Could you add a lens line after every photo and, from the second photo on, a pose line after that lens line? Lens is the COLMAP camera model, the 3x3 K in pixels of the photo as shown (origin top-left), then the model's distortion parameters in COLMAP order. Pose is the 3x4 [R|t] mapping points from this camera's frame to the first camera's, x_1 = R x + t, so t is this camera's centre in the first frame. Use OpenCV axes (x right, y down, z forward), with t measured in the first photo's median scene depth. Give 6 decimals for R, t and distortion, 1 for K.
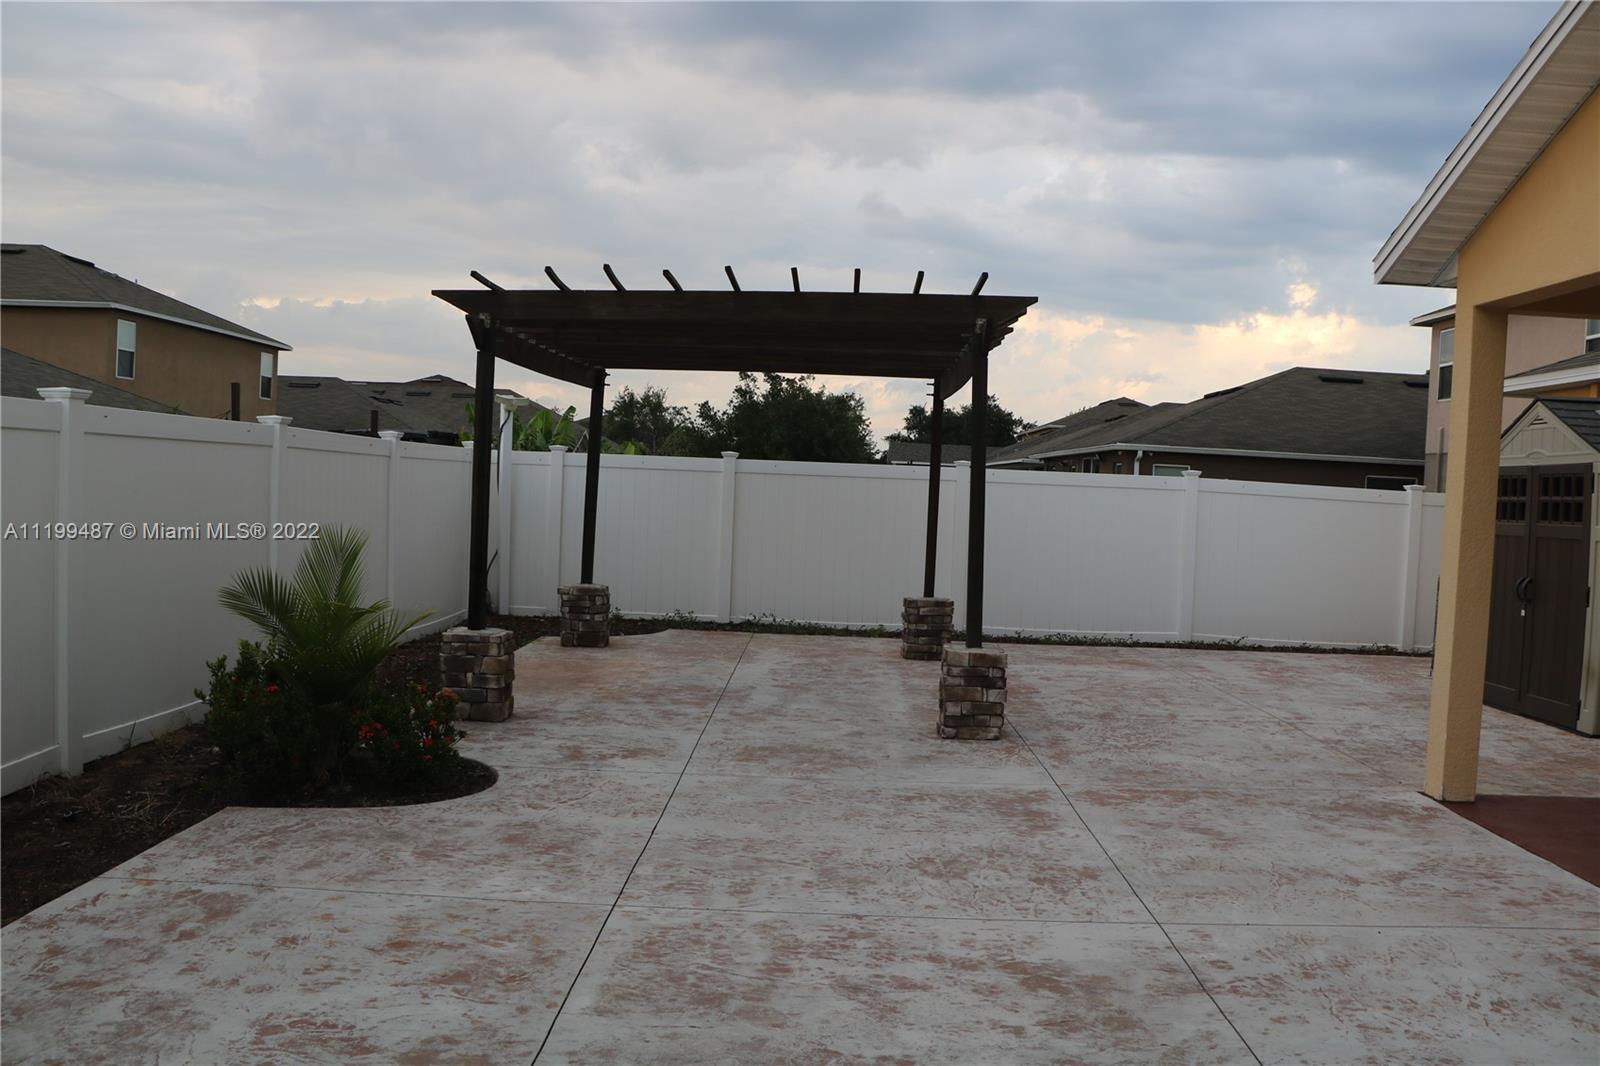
lens RADIAL K [[1319.7, 0, 814.8], [0, 1319.7, 524.1], [0, 0, 1]] dist [-0.178426, 0.150216]
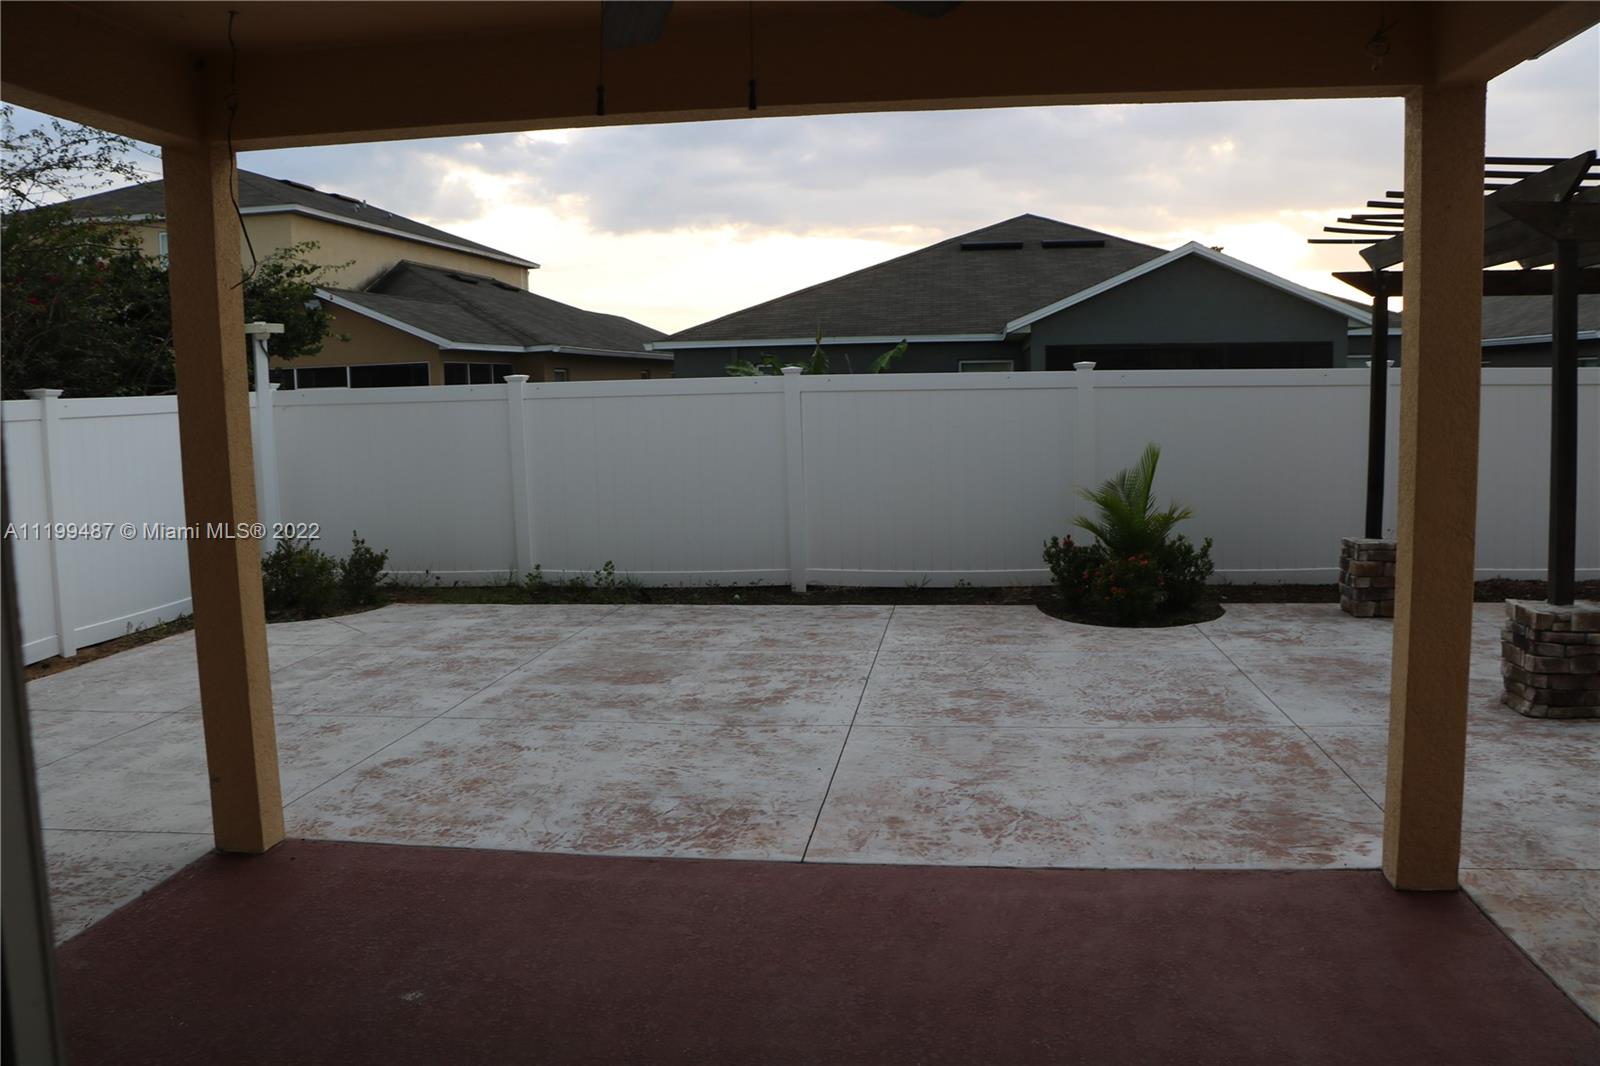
lens RADIAL K [[1319.7, 0, 795.1], [0, 1319.7, 531.0], [0, 0, 1]] dist [-0.178426, 0.150216]
pose [[-0.117941, 0.069184, -0.990608, 1.004293], [-0.013517, 0.997366, 0.071265, -0.000184], [0.992929, 0.021795, -0.116695, 0.662051]]
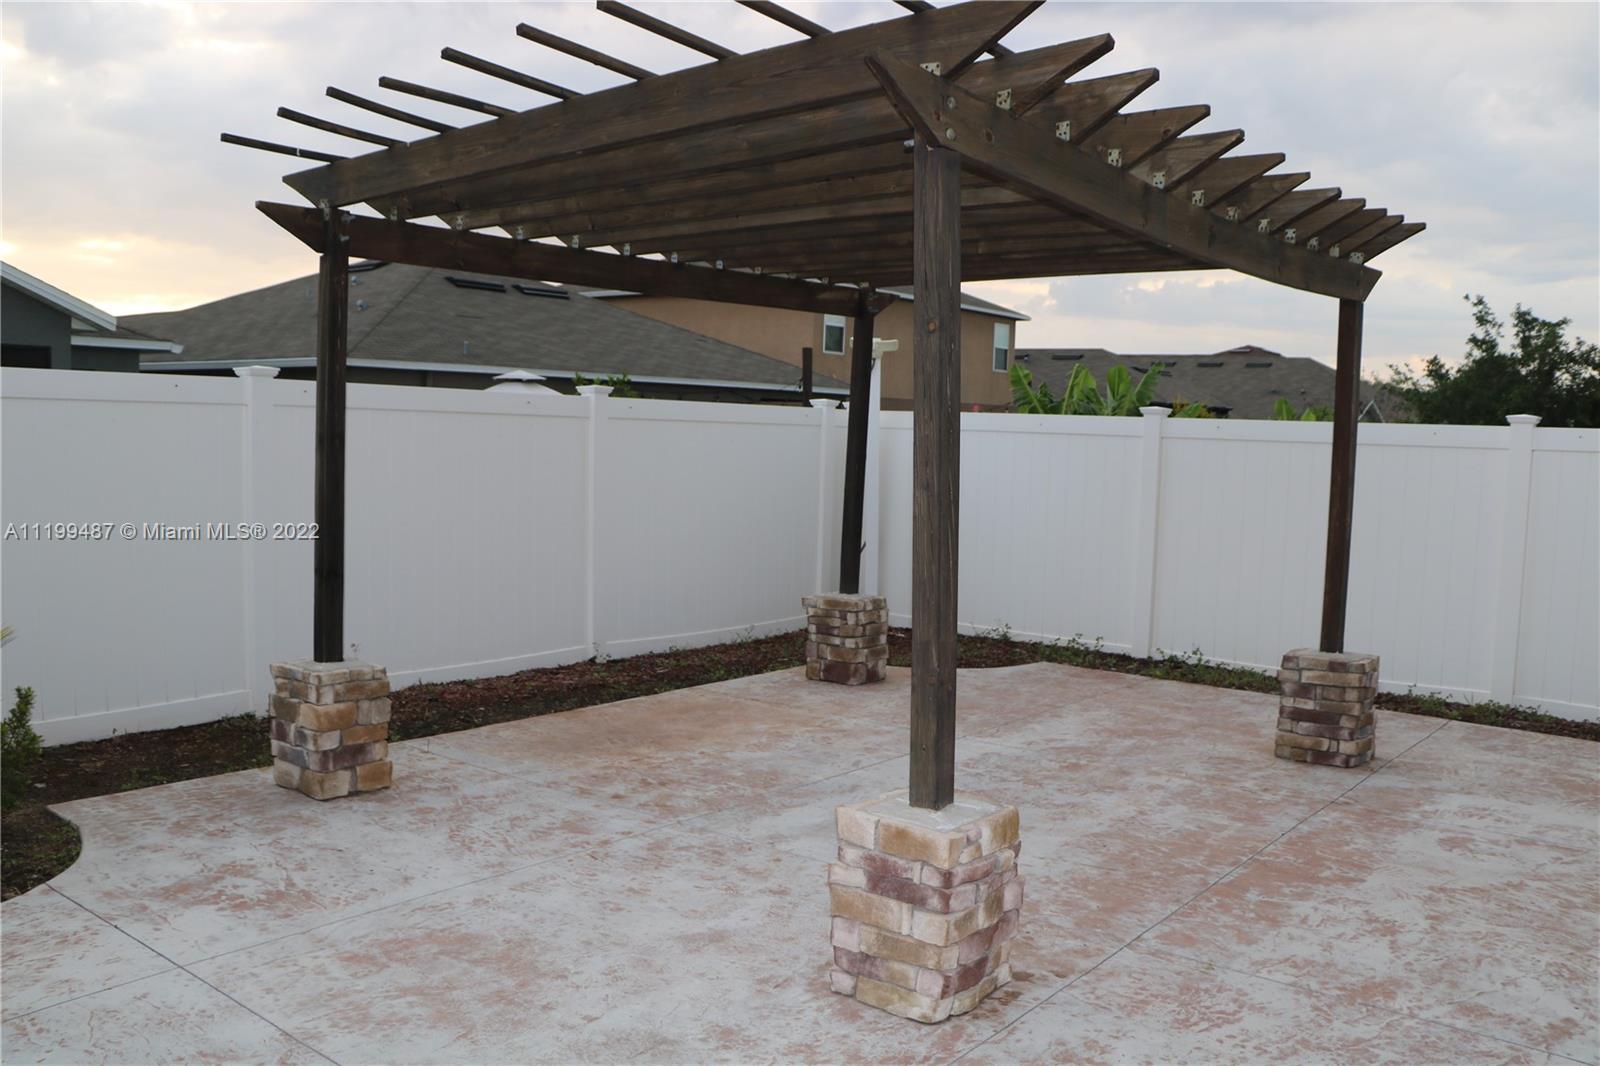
lens RADIAL K [[1319.7, 0, 812.8], [0, 1319.7, 520.6], [0, 0, 1]] dist [-0.178426, 0.150216]
pose [[0.787395, 0.026602, -0.615874, 0.384664], [-0.018191, 0.999636, 0.019921, -0.012296], [0.616180, -0.004482, 0.787592, 0.664171]]
